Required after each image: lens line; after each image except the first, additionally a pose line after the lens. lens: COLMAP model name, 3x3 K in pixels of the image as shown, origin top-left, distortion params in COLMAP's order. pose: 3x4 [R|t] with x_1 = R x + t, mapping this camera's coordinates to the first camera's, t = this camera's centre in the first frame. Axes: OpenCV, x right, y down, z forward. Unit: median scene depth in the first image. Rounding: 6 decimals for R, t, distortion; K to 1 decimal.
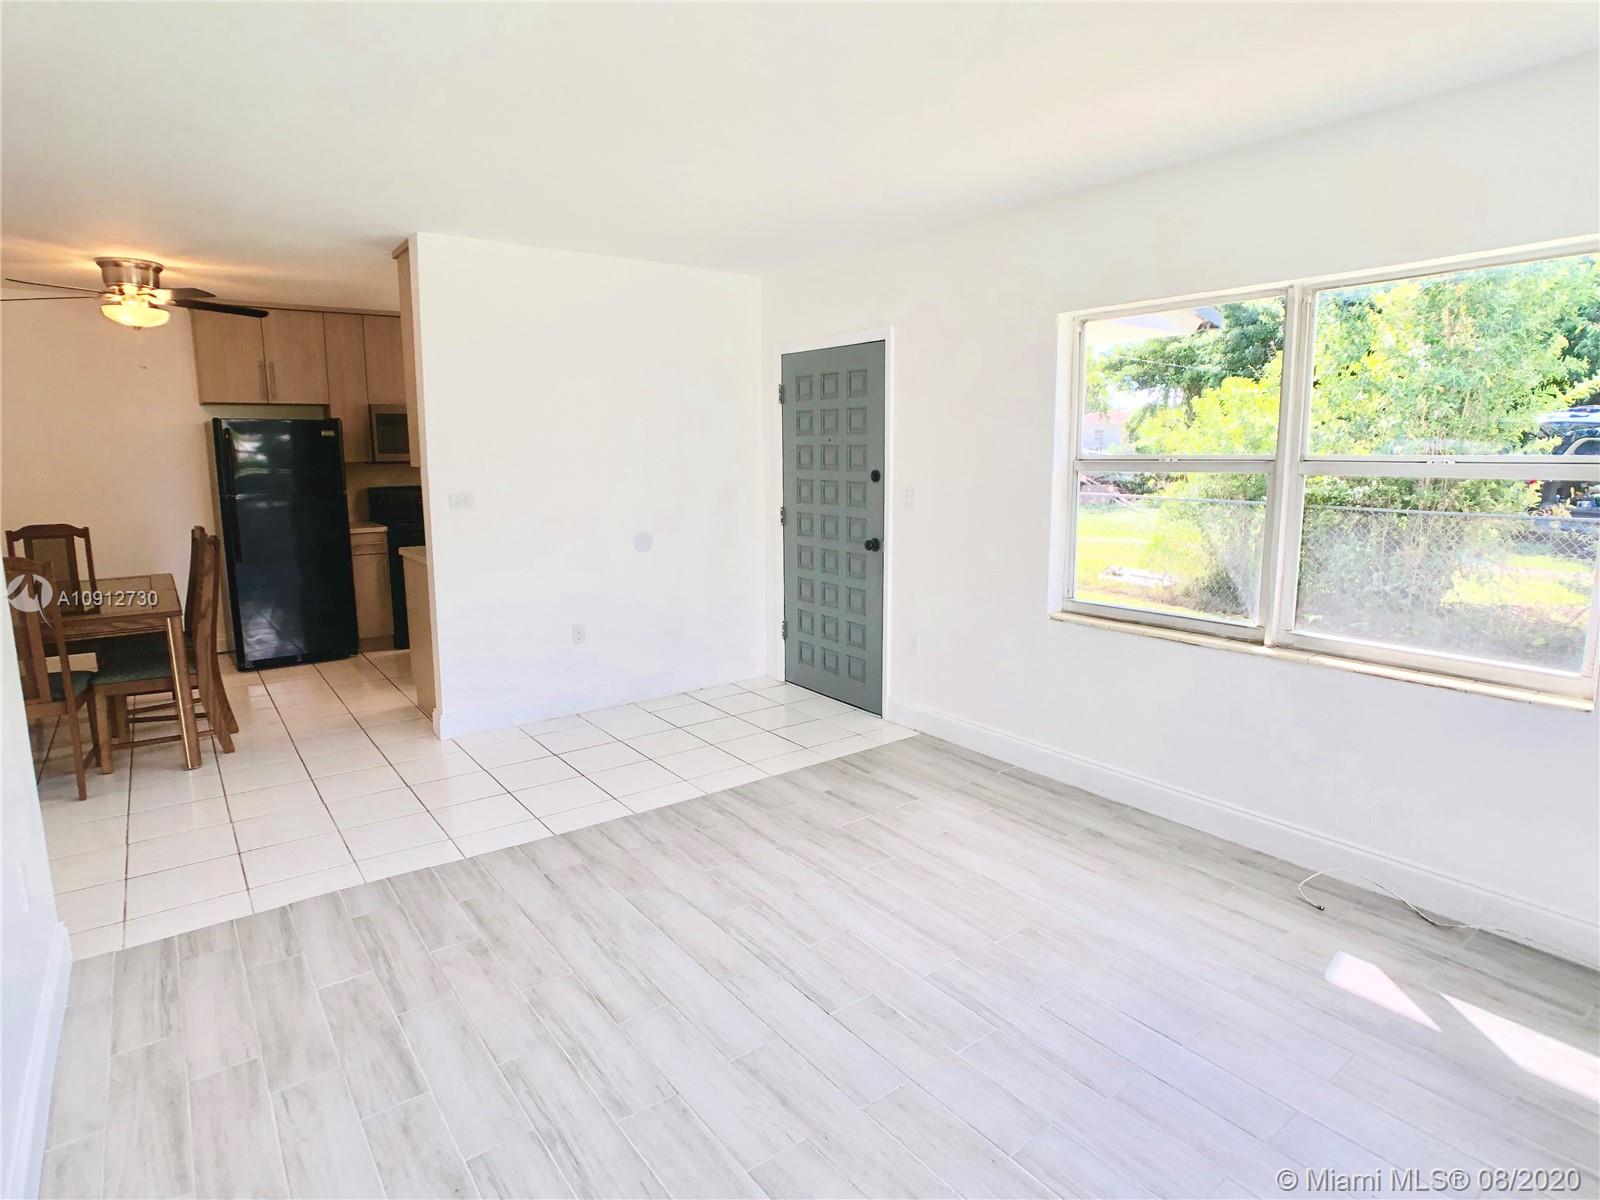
lens RADIAL K [[882.5, 0, 803.8], [0, 882.5, 588.0], [0, 0, 1]] dist [-0.036080, 0.006622]
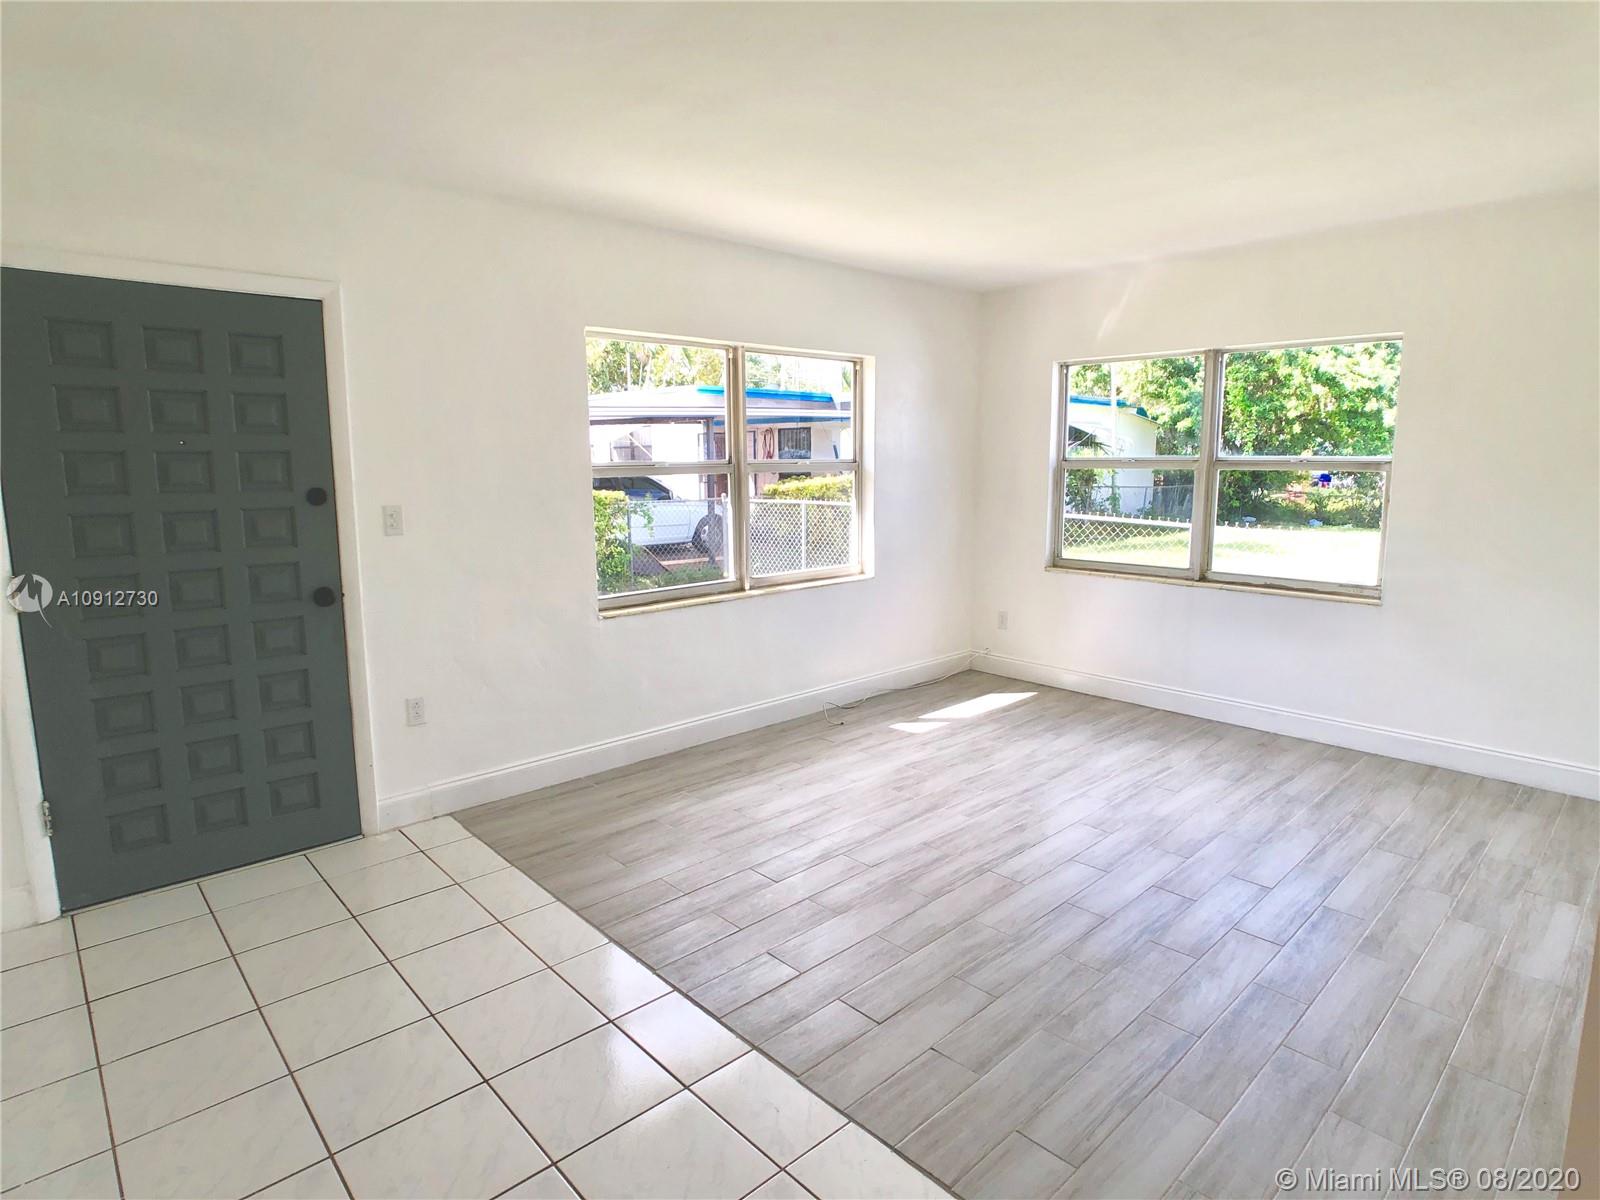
lens RADIAL K [[882.5, 0, 806.7], [0, 882.5, 598.3], [0, 0, 1]] dist [-0.036080, 0.006622]
pose [[-0.113243, -0.152373, 0.981814, -1.007878], [0.160178, 0.972445, 0.169394, -0.166365], [-0.980571, 0.176448, -0.085716, 1.113620]]
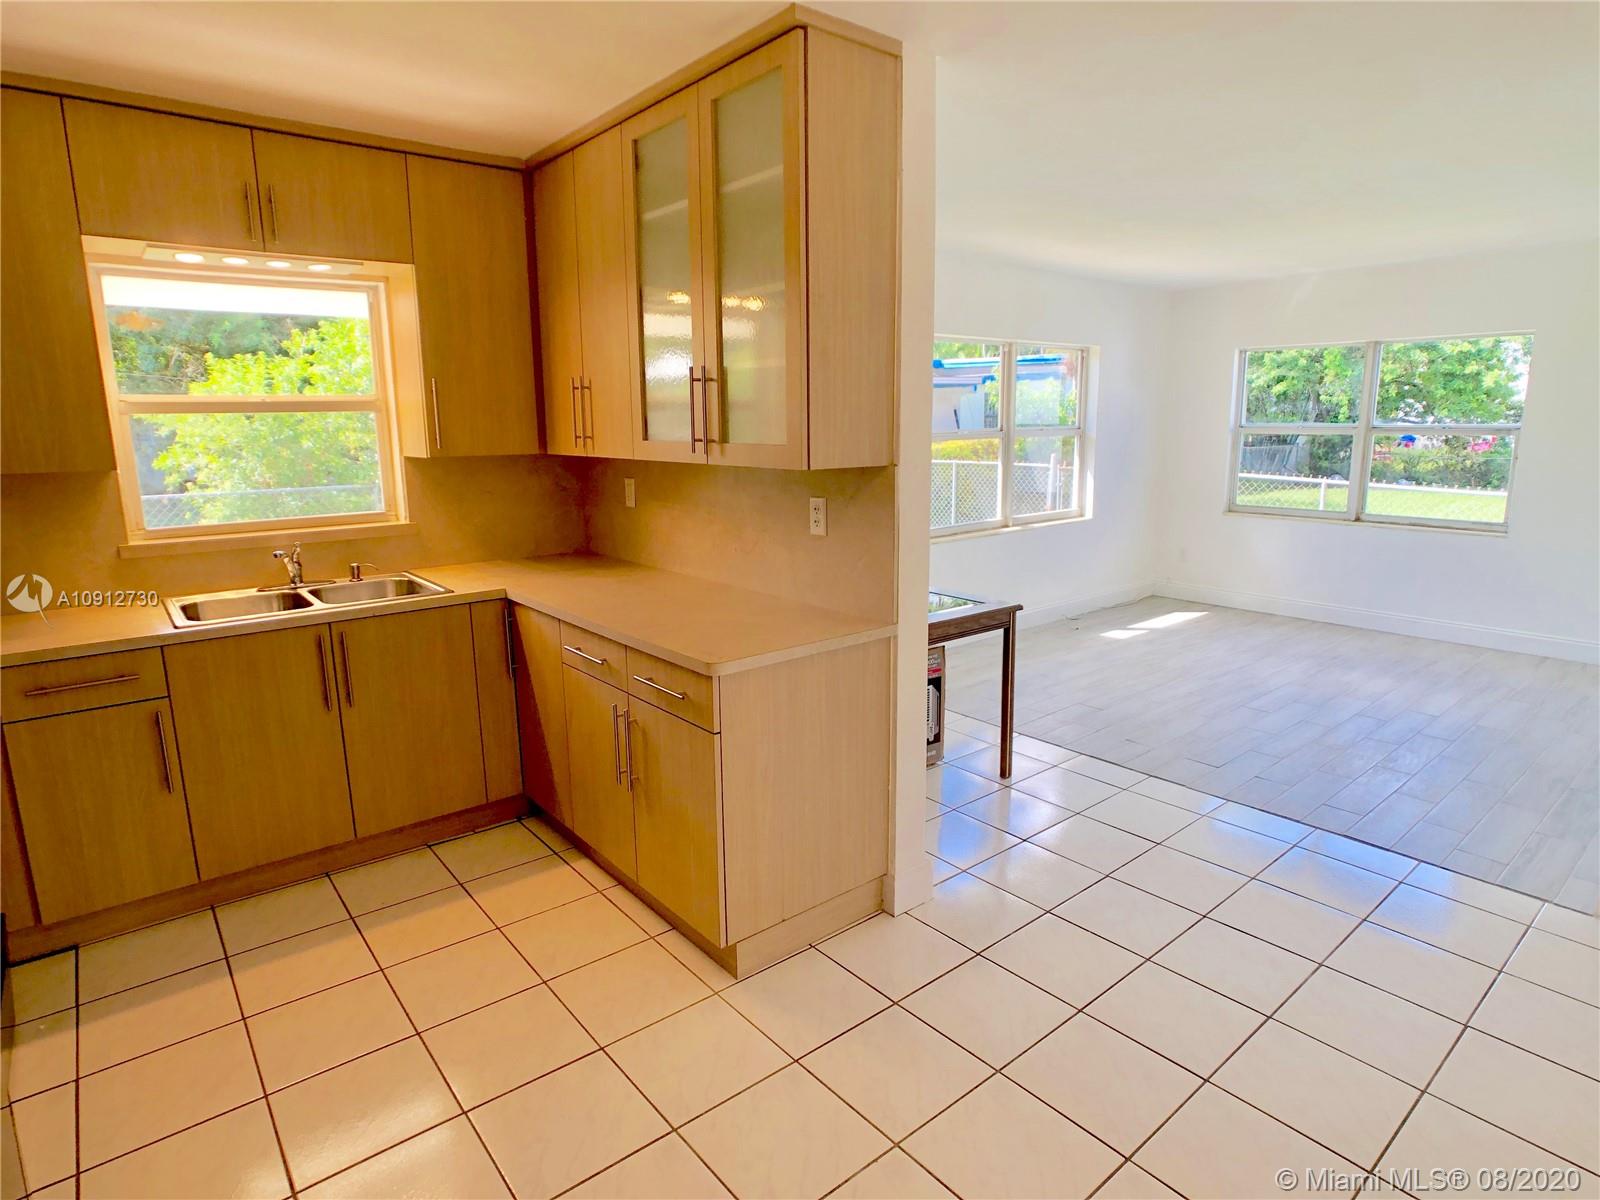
lens RADIAL K [[882.5, 0, 799.5], [0, 882.5, 600.4], [0, 0, 1]] dist [-0.036080, 0.006622]
pose [[-0.047451, -0.195604, 0.979534, -1.513403], [0.168330, 0.965048, 0.200865, -0.266891], [-0.984588, 0.174416, -0.012866, 1.638116]]
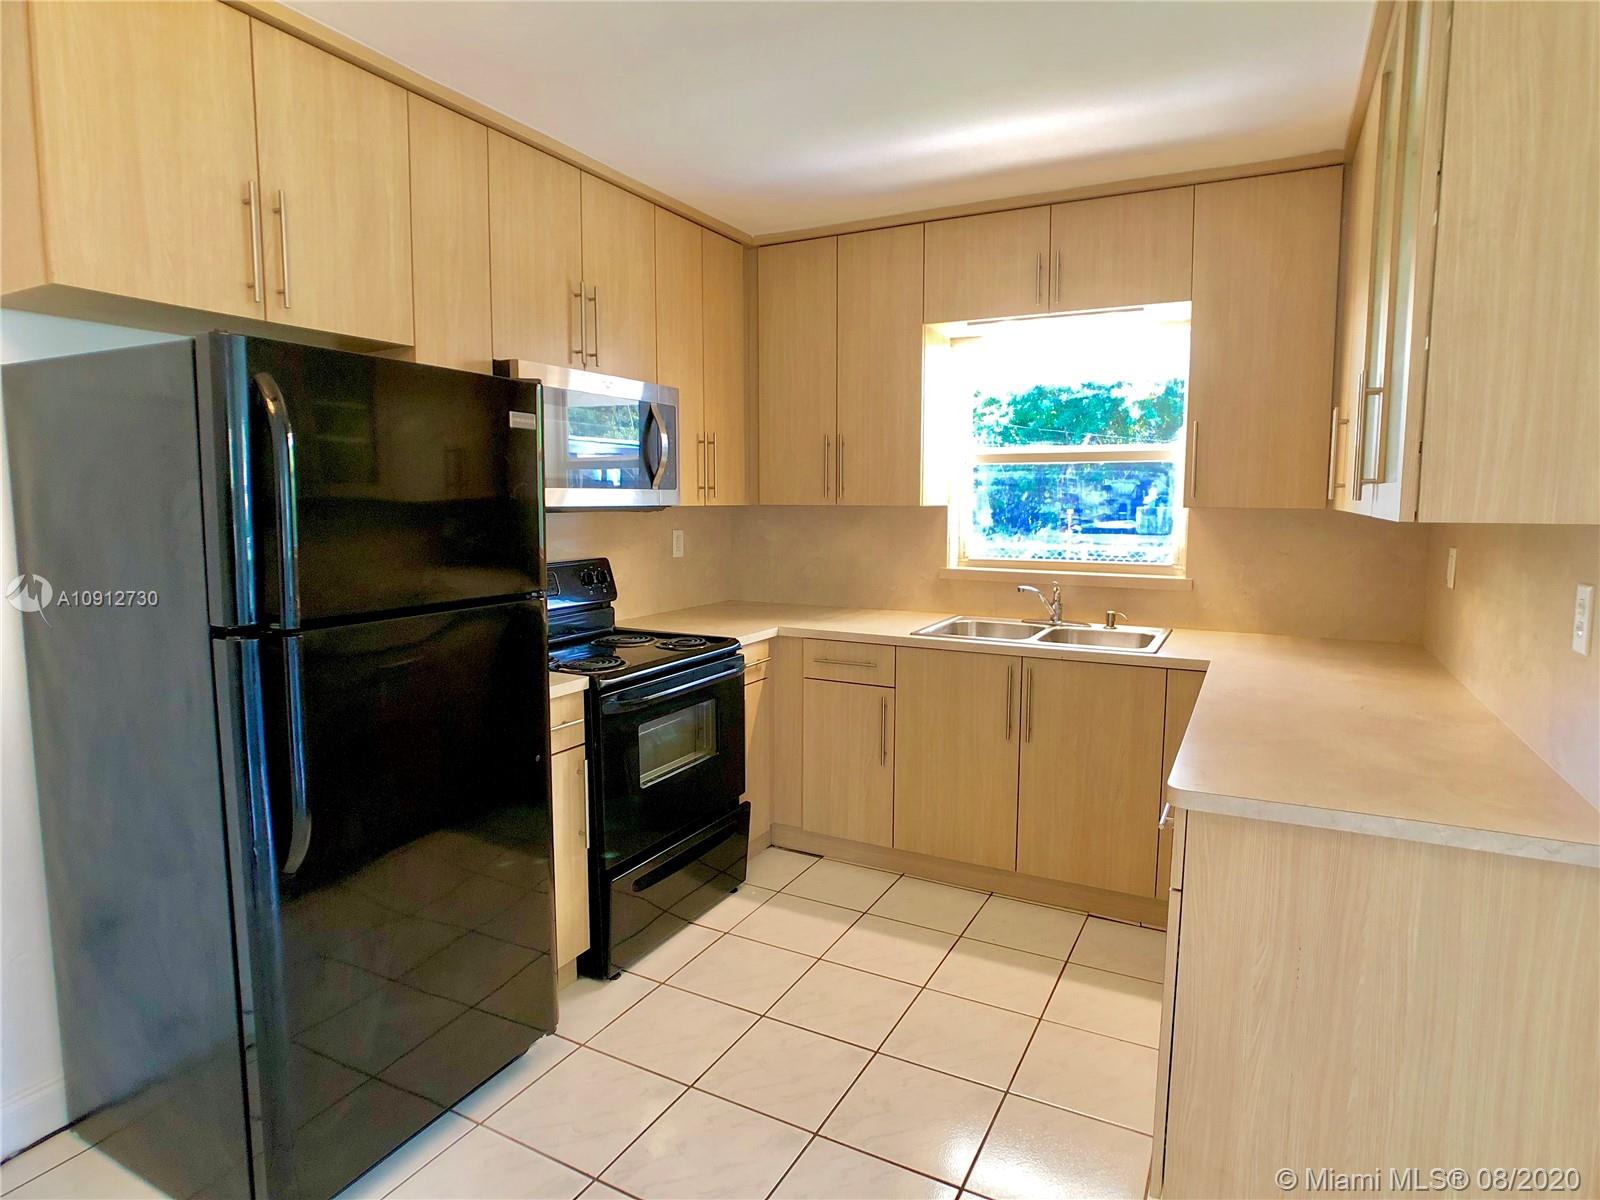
lens RADIAL K [[882.5, 0, 805.2], [0, 882.5, 597.7], [0, 0, 1]] dist [-0.036080, 0.006622]
pose [[0.900830, -0.042461, 0.432090, -1.208465], [0.063269, 0.997421, -0.033888, -0.186294], [-0.429537, 0.057865, 0.901193, 1.332472]]
